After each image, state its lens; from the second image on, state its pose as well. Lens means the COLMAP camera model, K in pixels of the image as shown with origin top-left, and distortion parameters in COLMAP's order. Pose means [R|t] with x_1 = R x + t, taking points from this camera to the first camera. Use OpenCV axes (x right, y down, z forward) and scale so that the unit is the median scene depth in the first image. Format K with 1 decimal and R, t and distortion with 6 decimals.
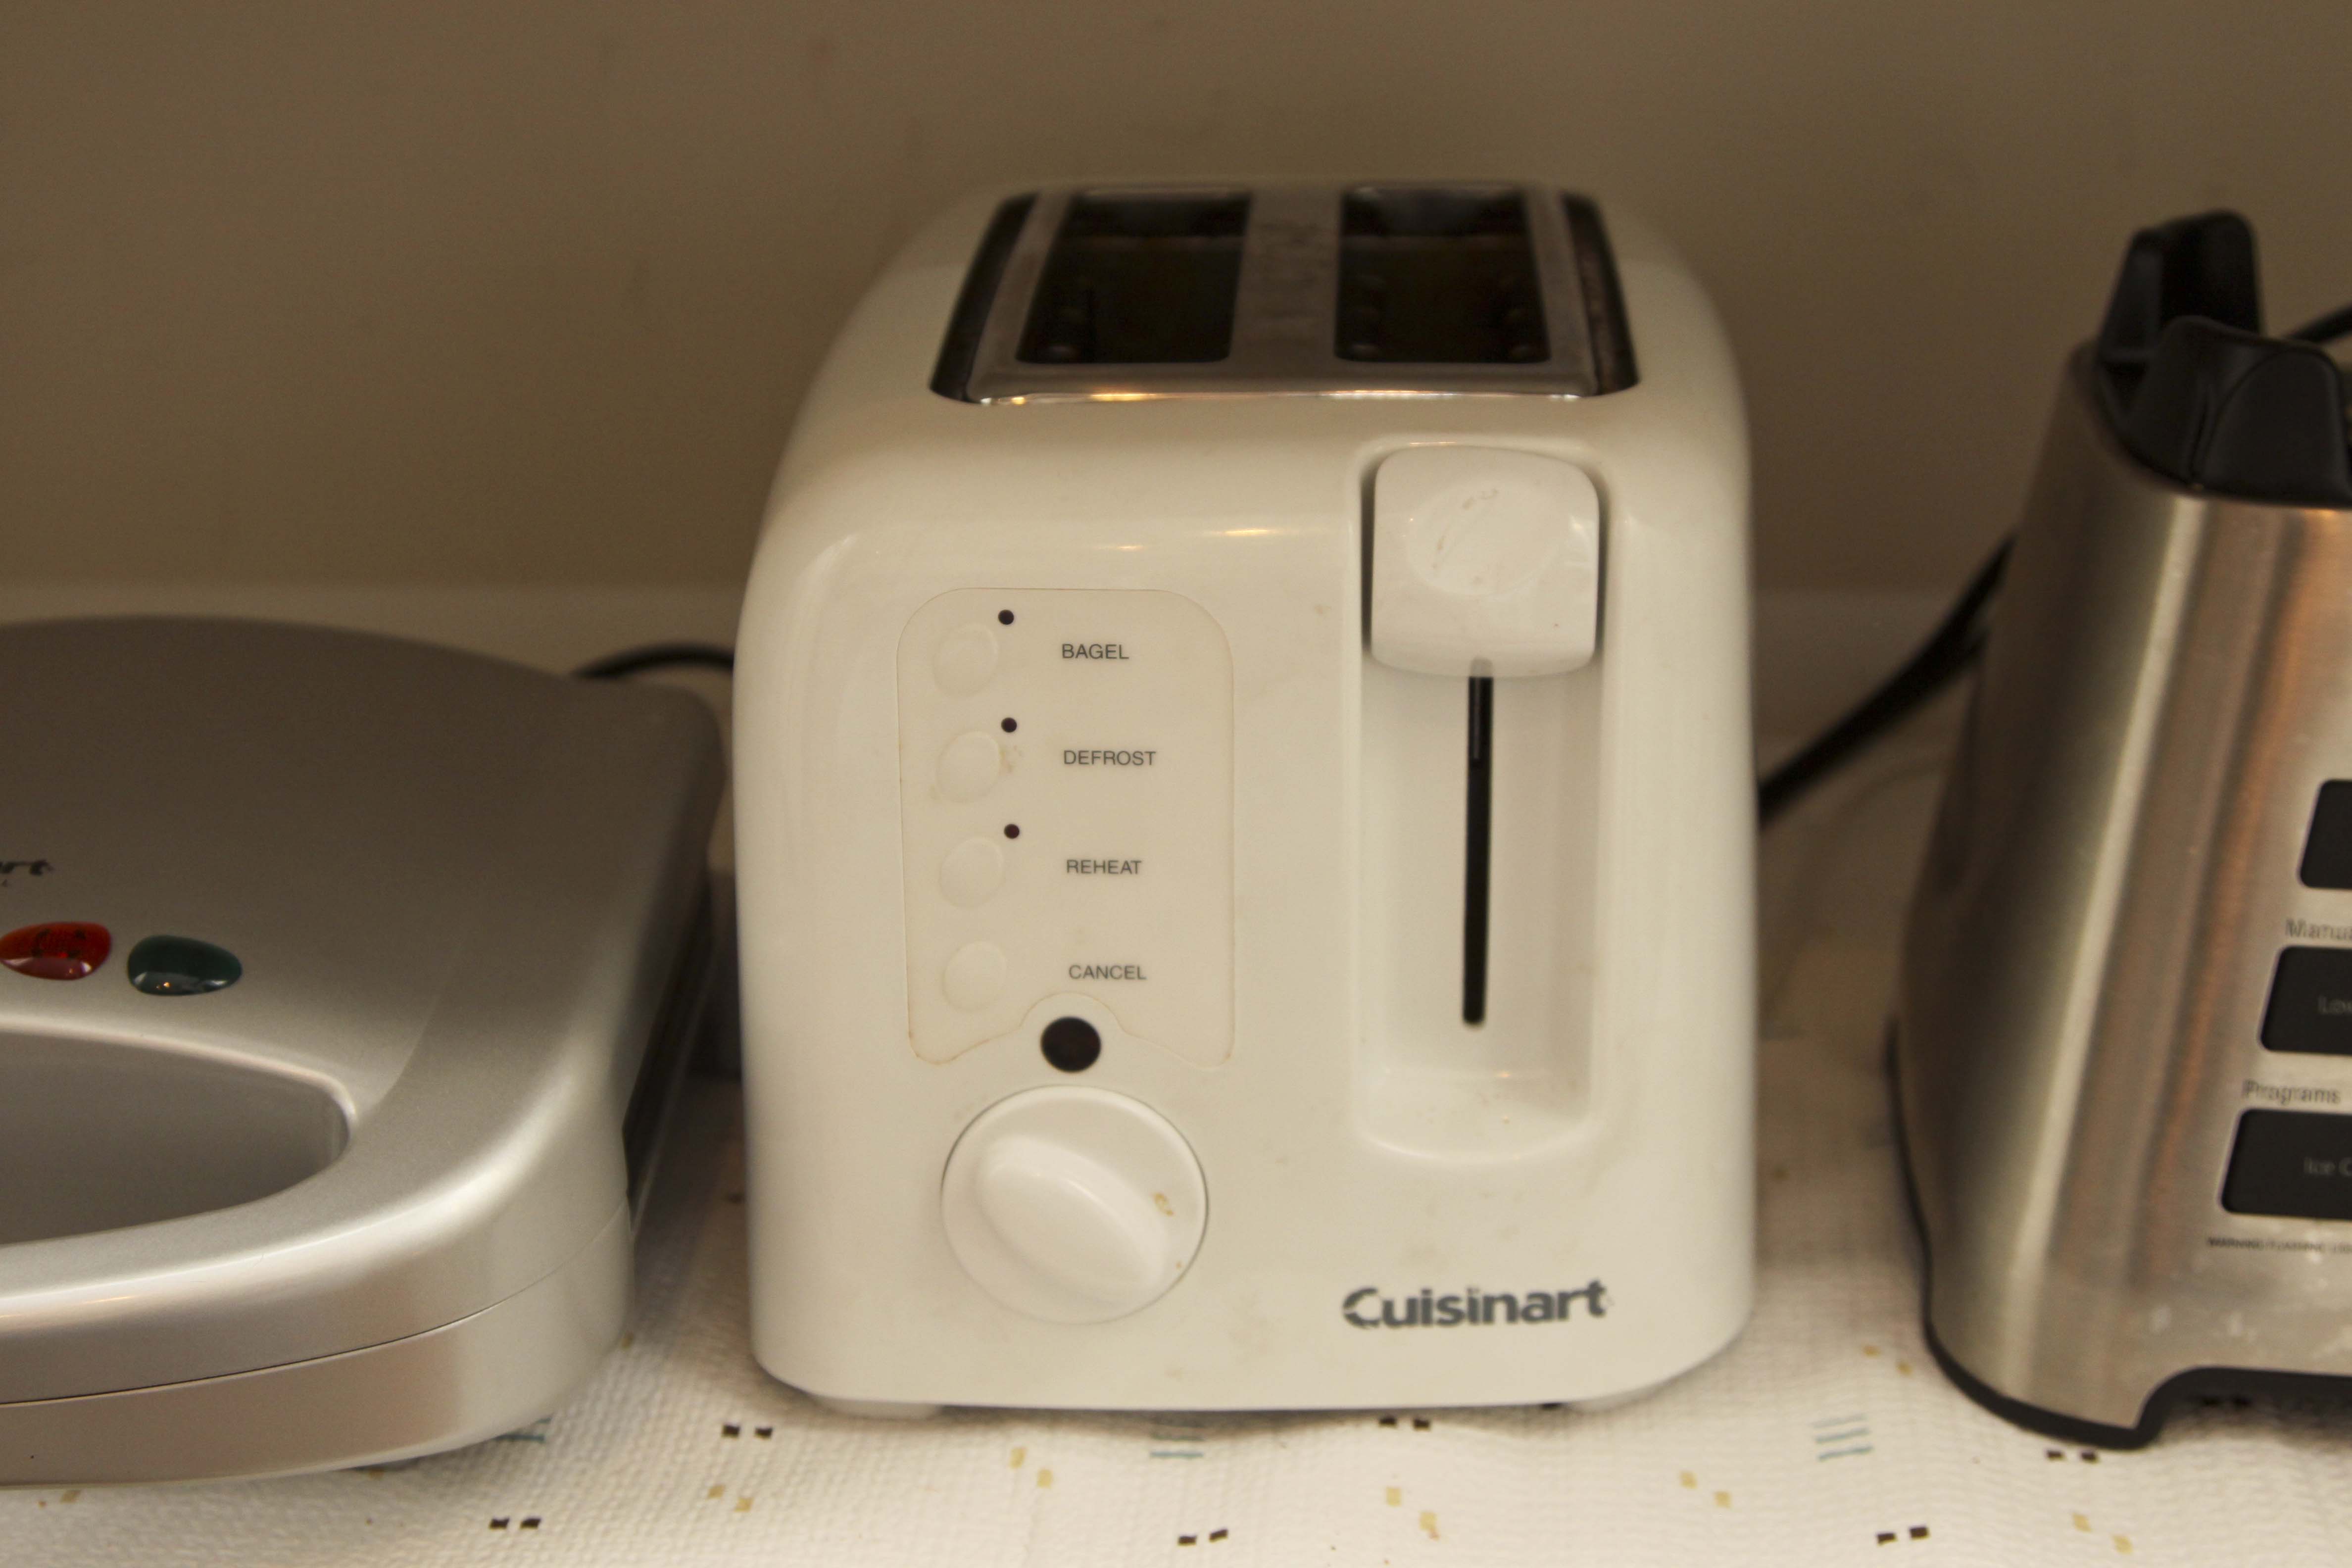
lens RADIAL K [[3845.1, 0, 1176.0], [0, 3845.1, 732.5], [0, 0, 1]] dist [-0.020738, 0.168601]
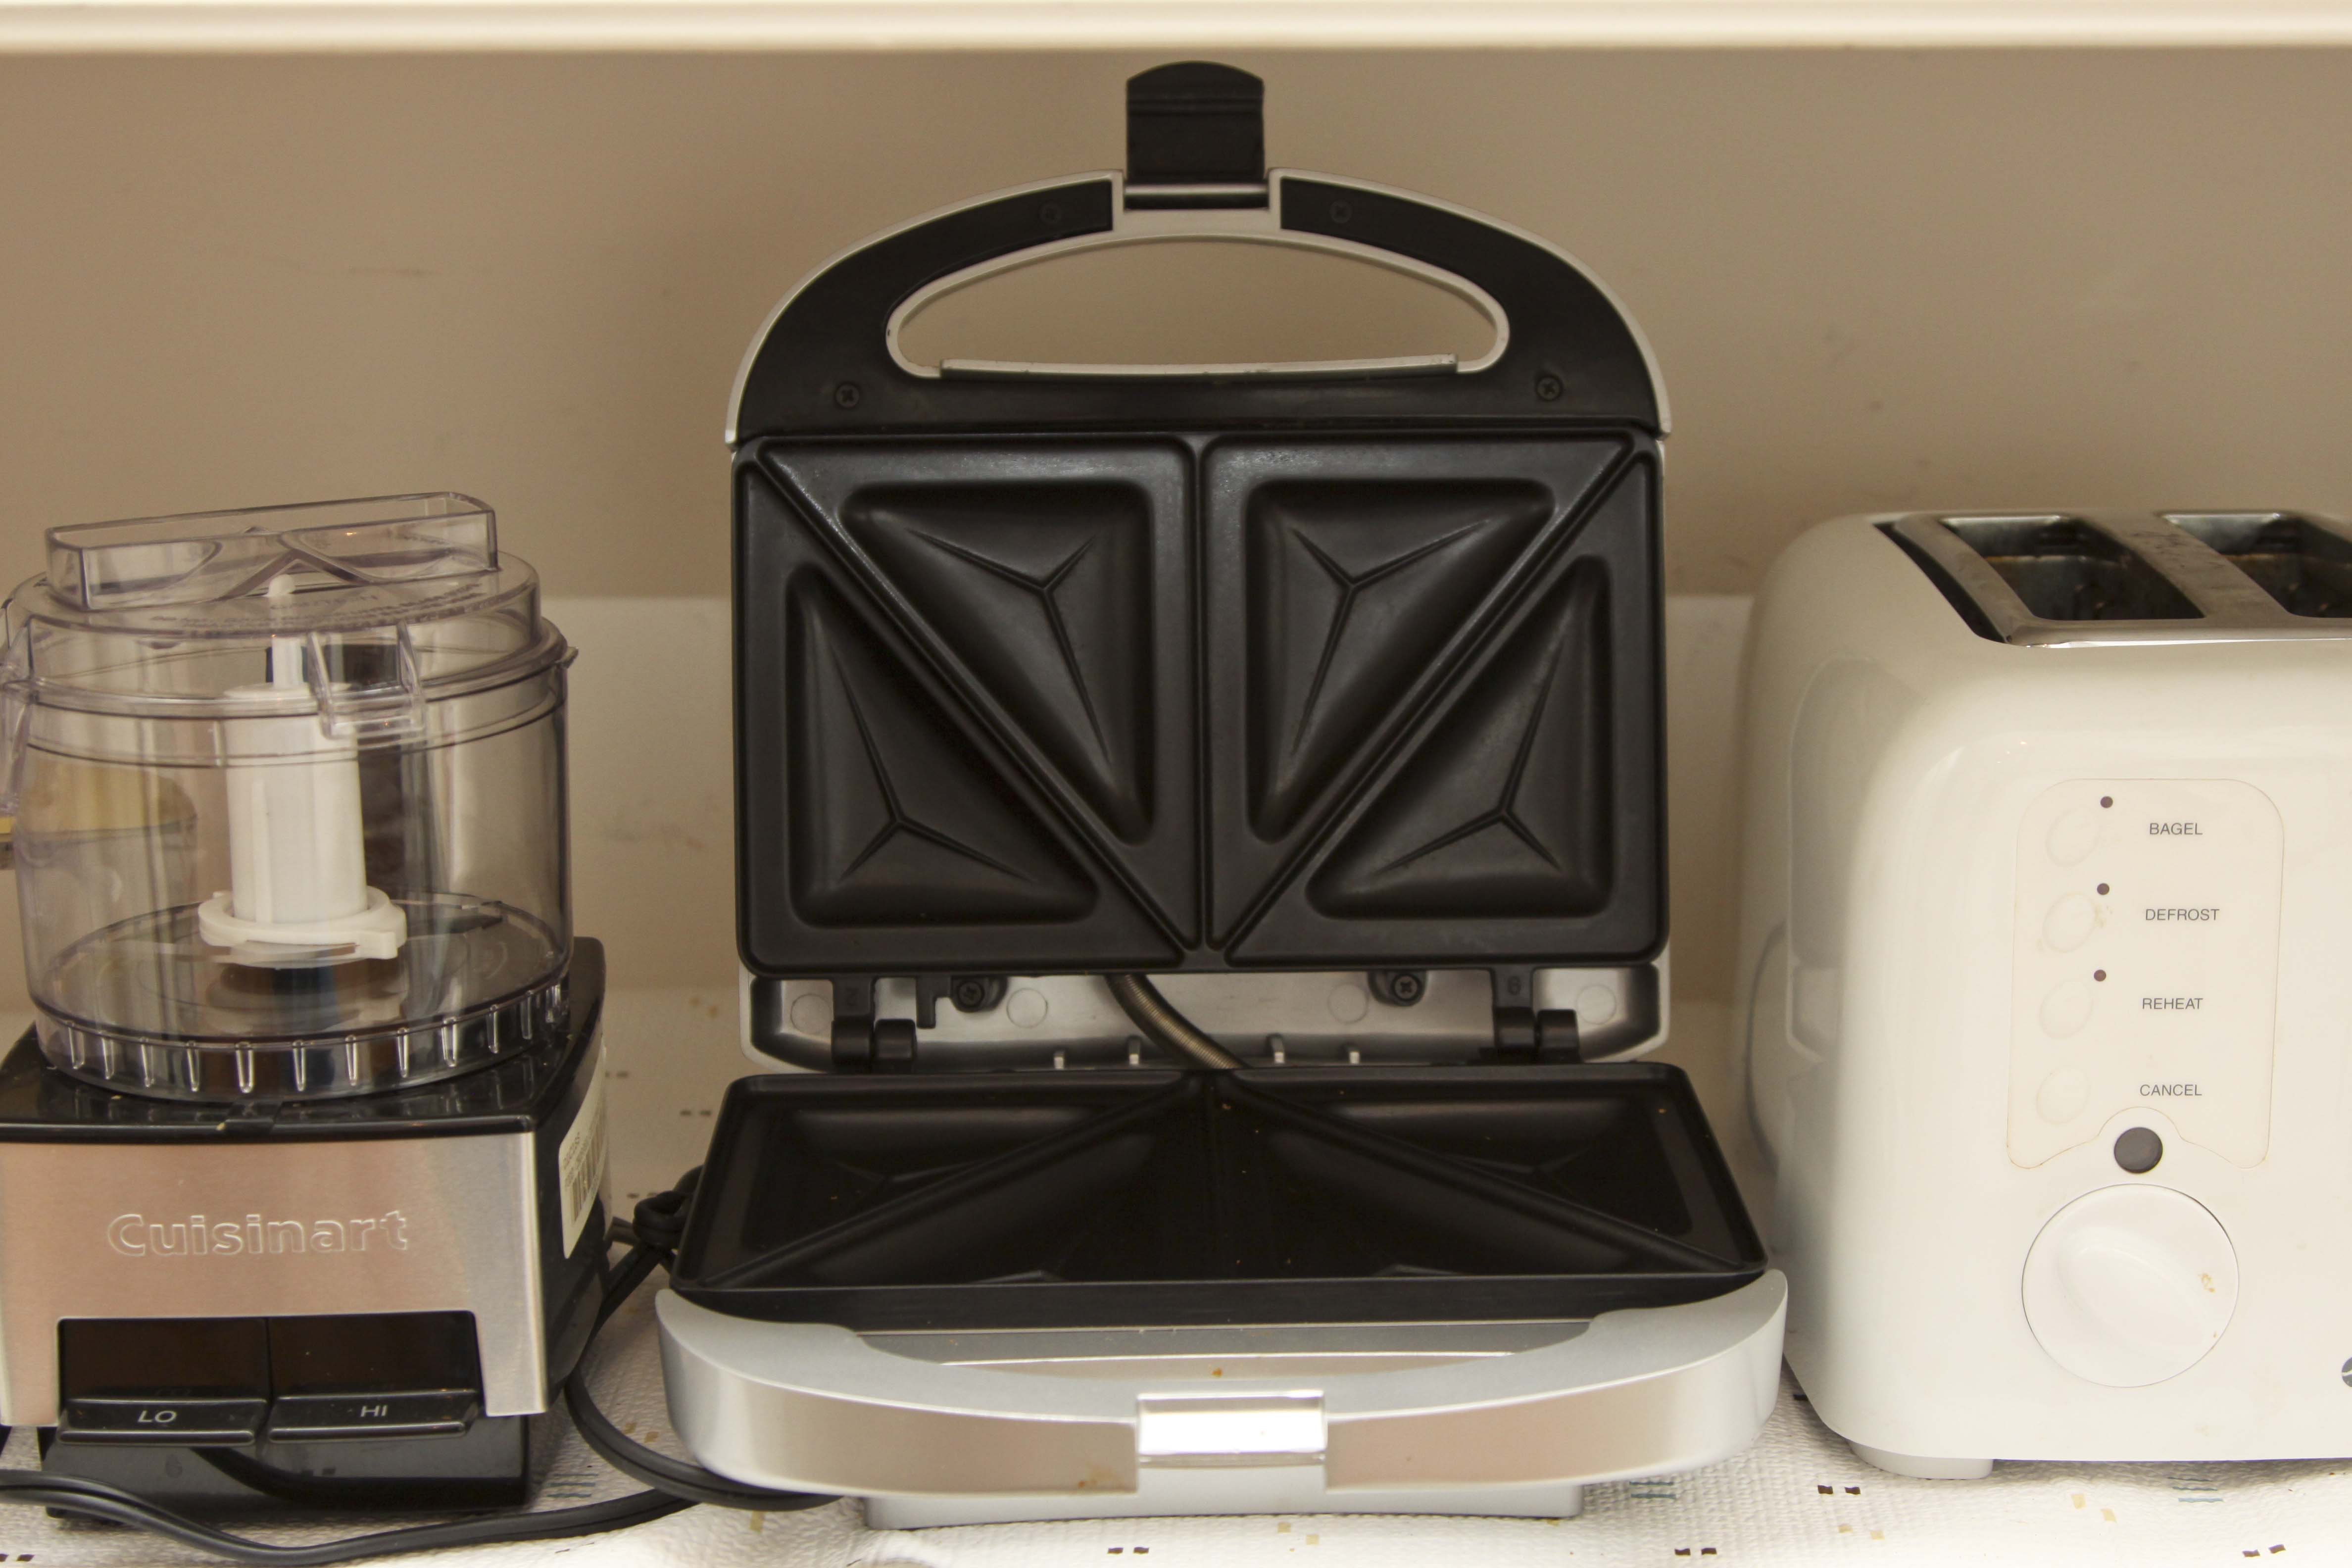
lens RADIAL K [[3845.1, 0, 1176.0], [0, 3845.1, 732.5], [0, 0, 1]] dist [-0.020738, 0.168601]
pose [[0.999118, -0.003393, 0.041854, -0.393937], [0.009058, 0.990679, -0.135912, 0.114146], [-0.041002, 0.136172, 0.989836, -0.243416]]
